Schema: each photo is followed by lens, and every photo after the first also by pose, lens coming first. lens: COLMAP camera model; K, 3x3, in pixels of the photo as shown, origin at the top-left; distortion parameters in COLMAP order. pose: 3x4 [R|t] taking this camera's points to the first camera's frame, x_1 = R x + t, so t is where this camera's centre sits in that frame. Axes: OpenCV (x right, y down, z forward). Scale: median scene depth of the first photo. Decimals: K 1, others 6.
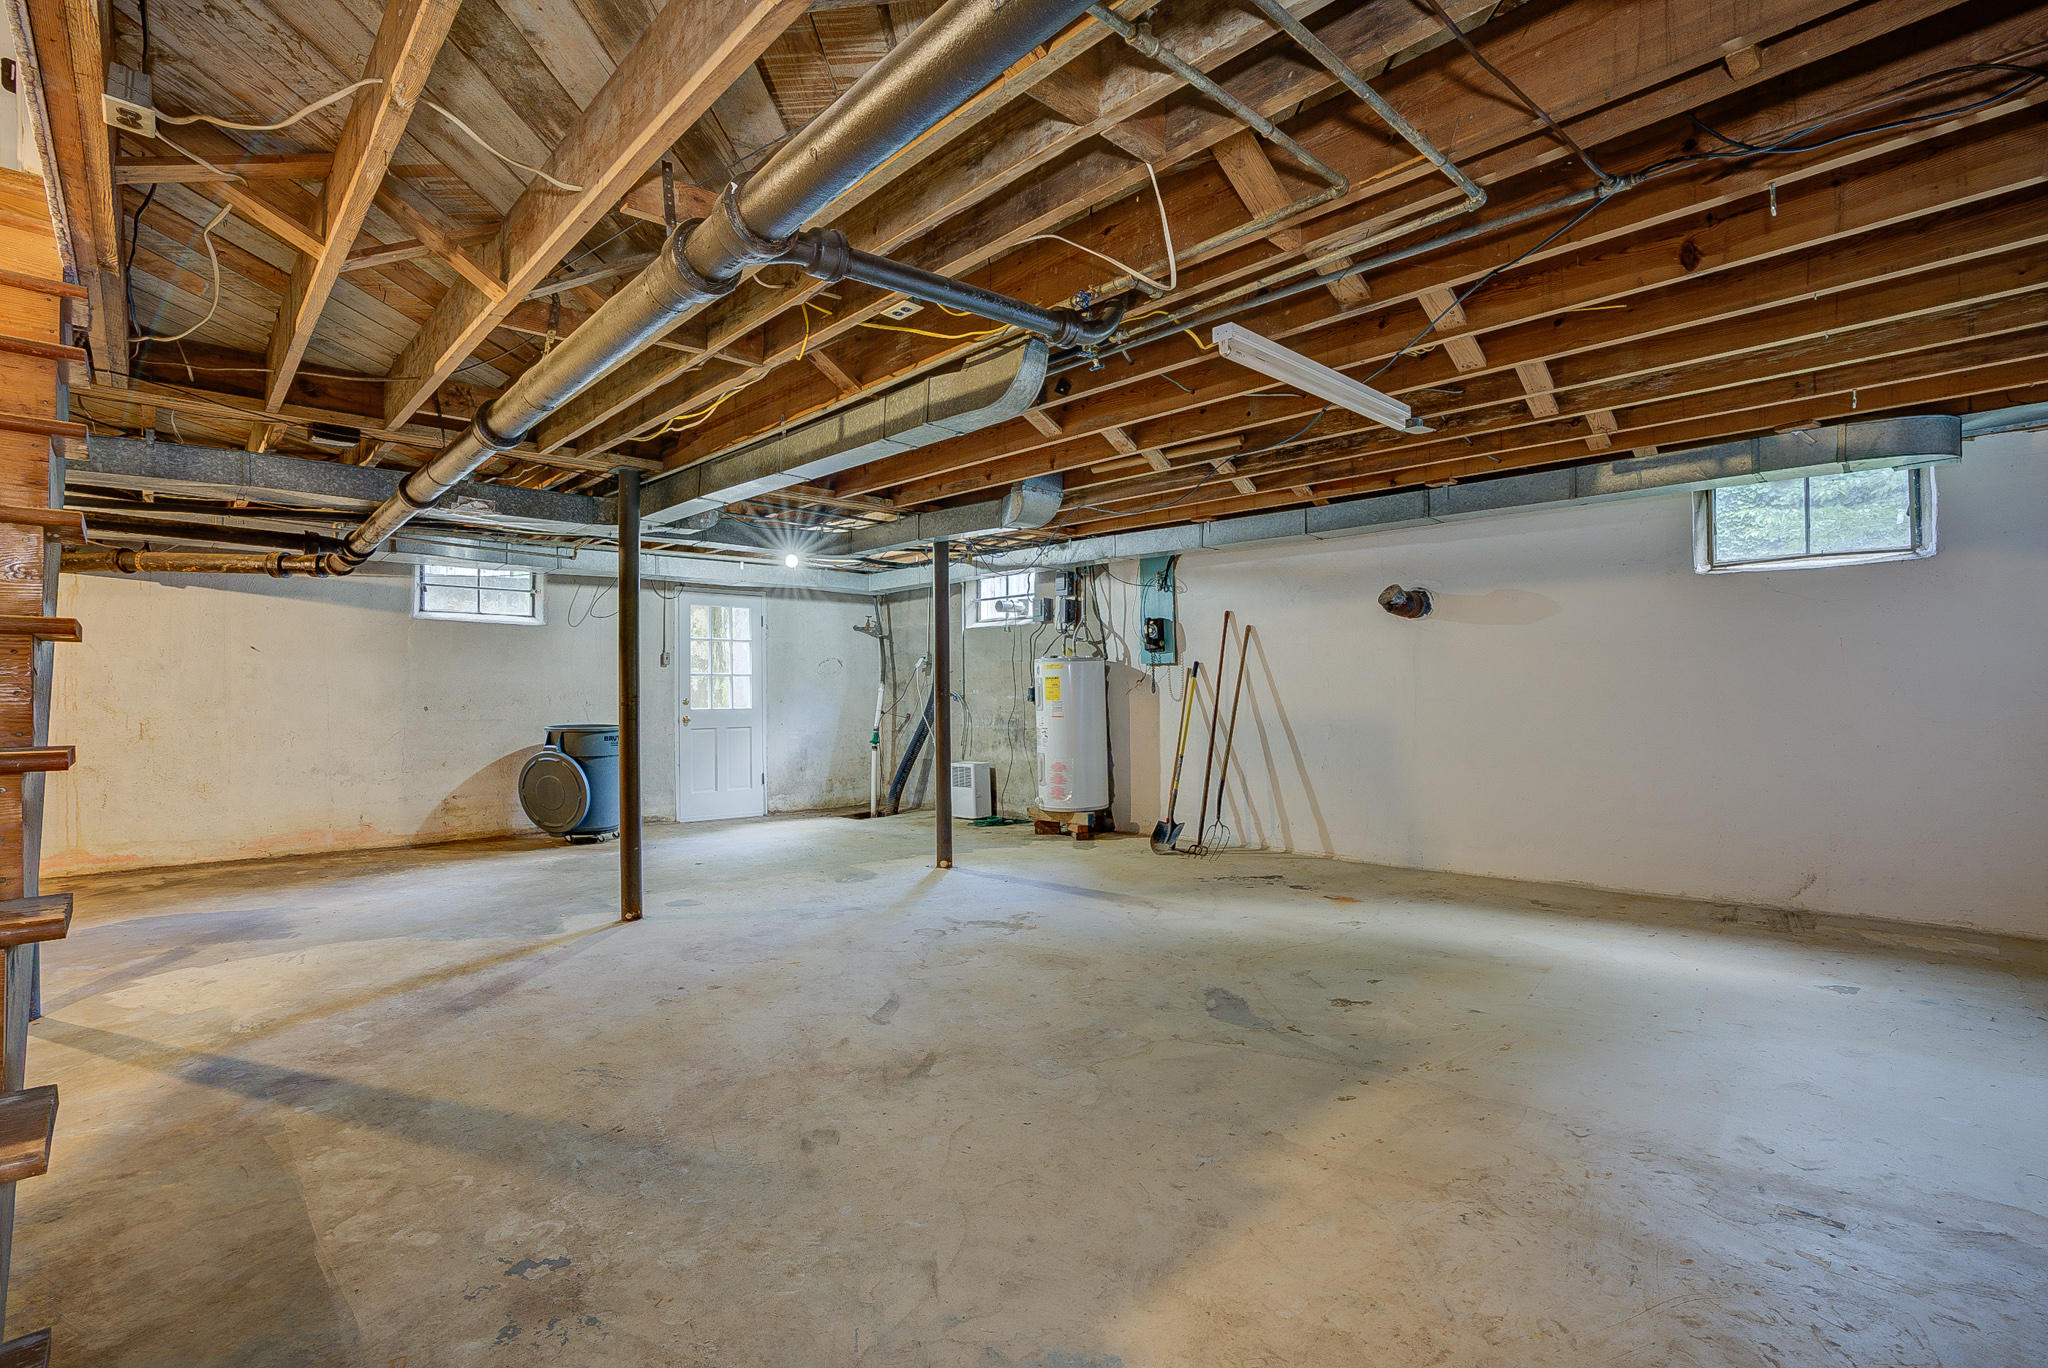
lens RADIAL K [[943.5, 0, 1032.1], [0, 943.5, 688.5], [0, 0, 1]] dist [-0.064638, 0.022171]
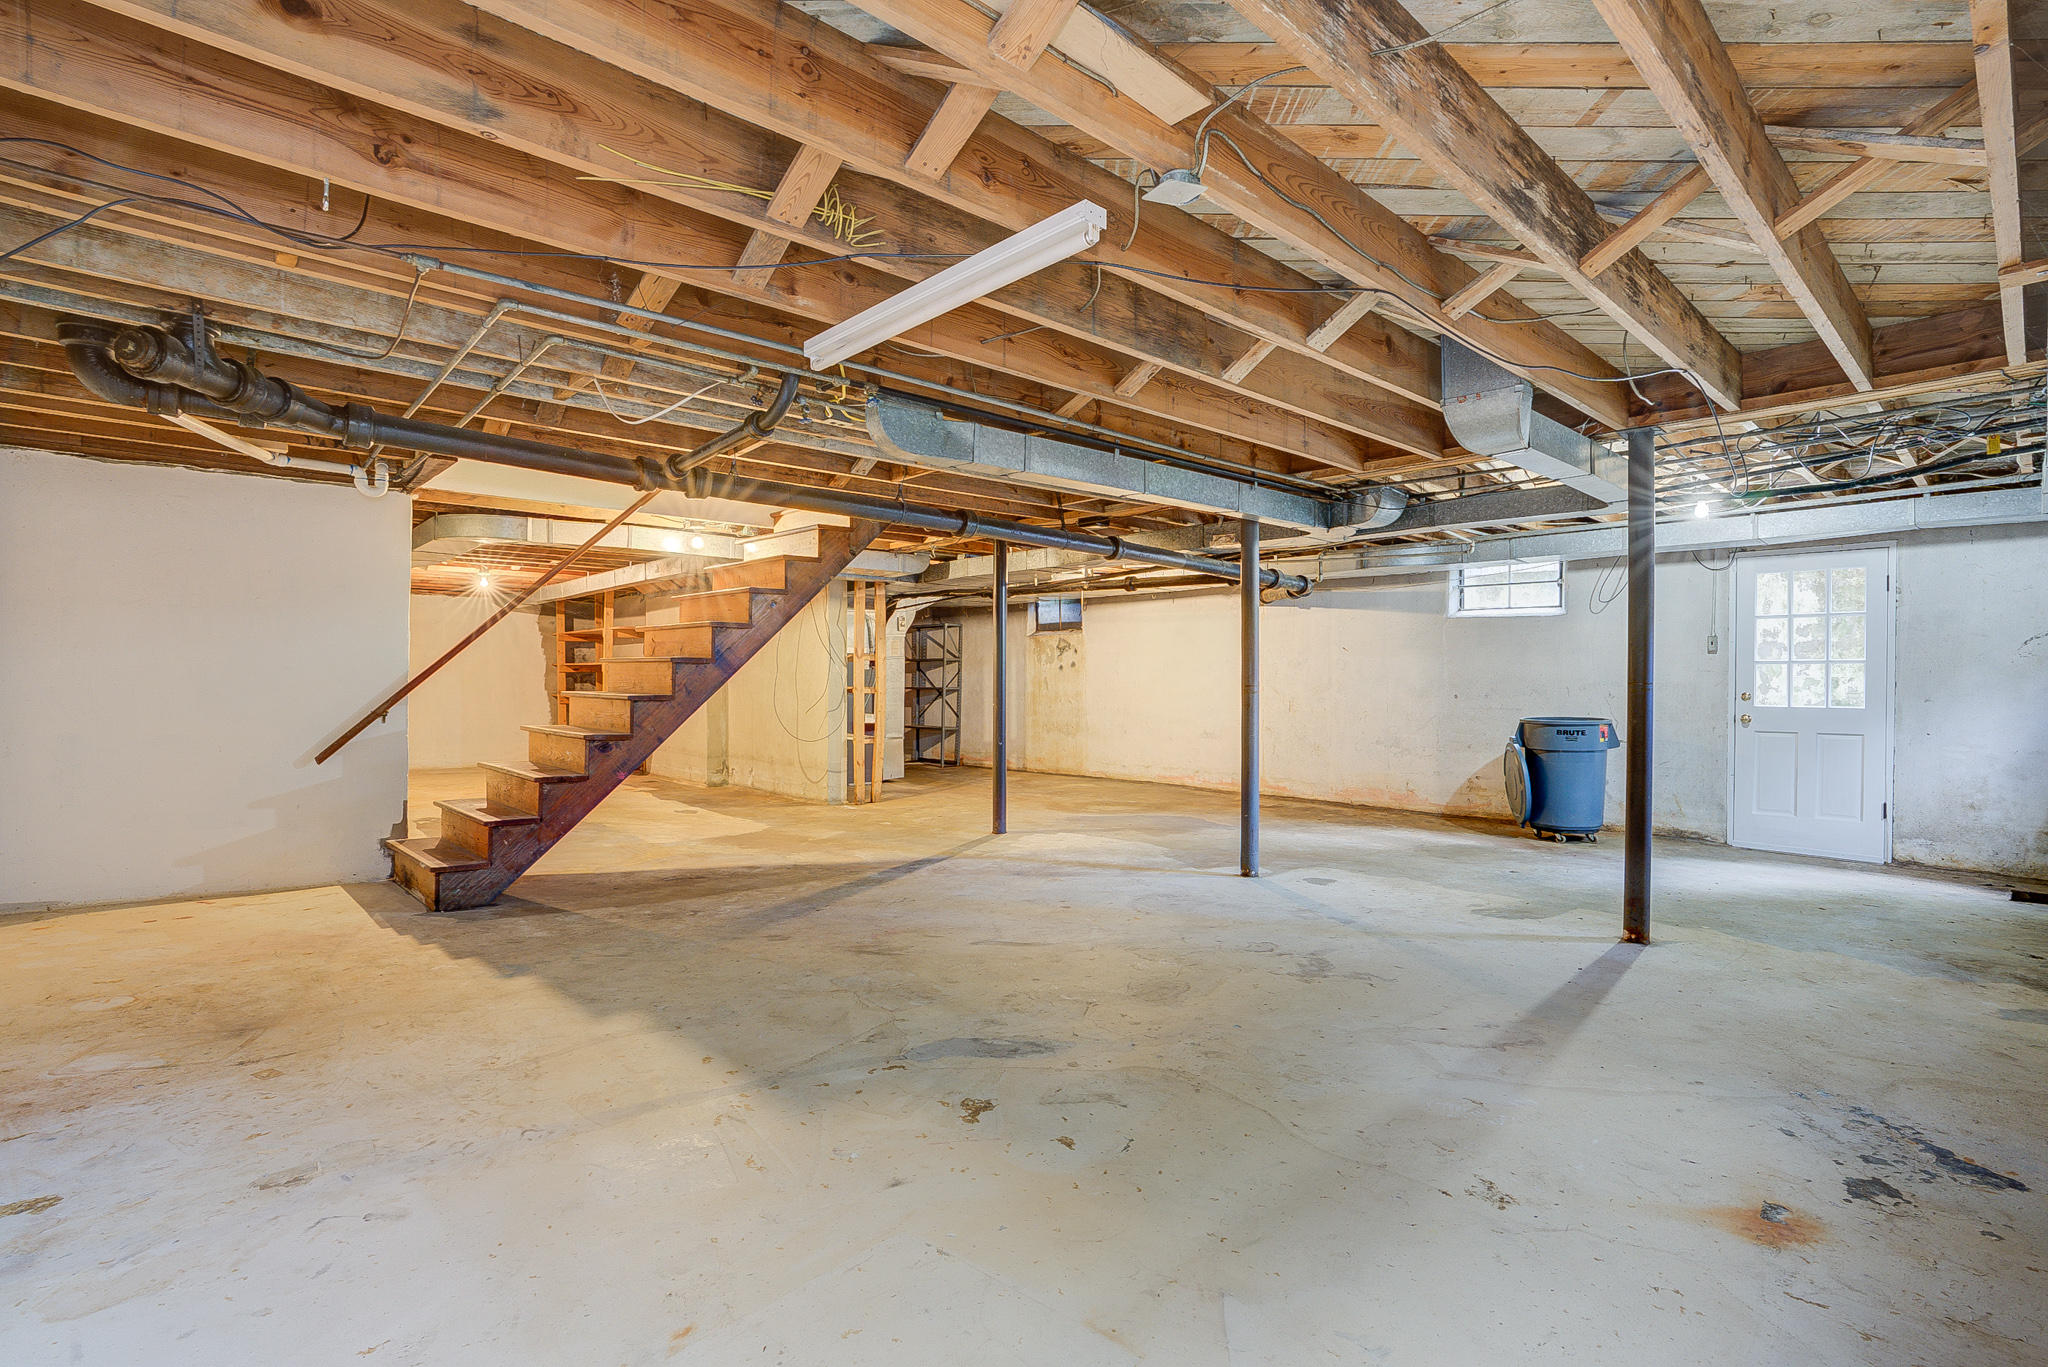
lens RADIAL K [[943.5, 0, 1035.0], [0, 943.5, 689.0], [0, 0, 1]] dist [-0.064638, 0.022171]
pose [[-0.003931, 0.013030, -0.999907, 0.964278], [-0.001637, 0.999914, 0.013037, -0.003530], [0.999991, 0.001688, -0.003909, 0.944926]]
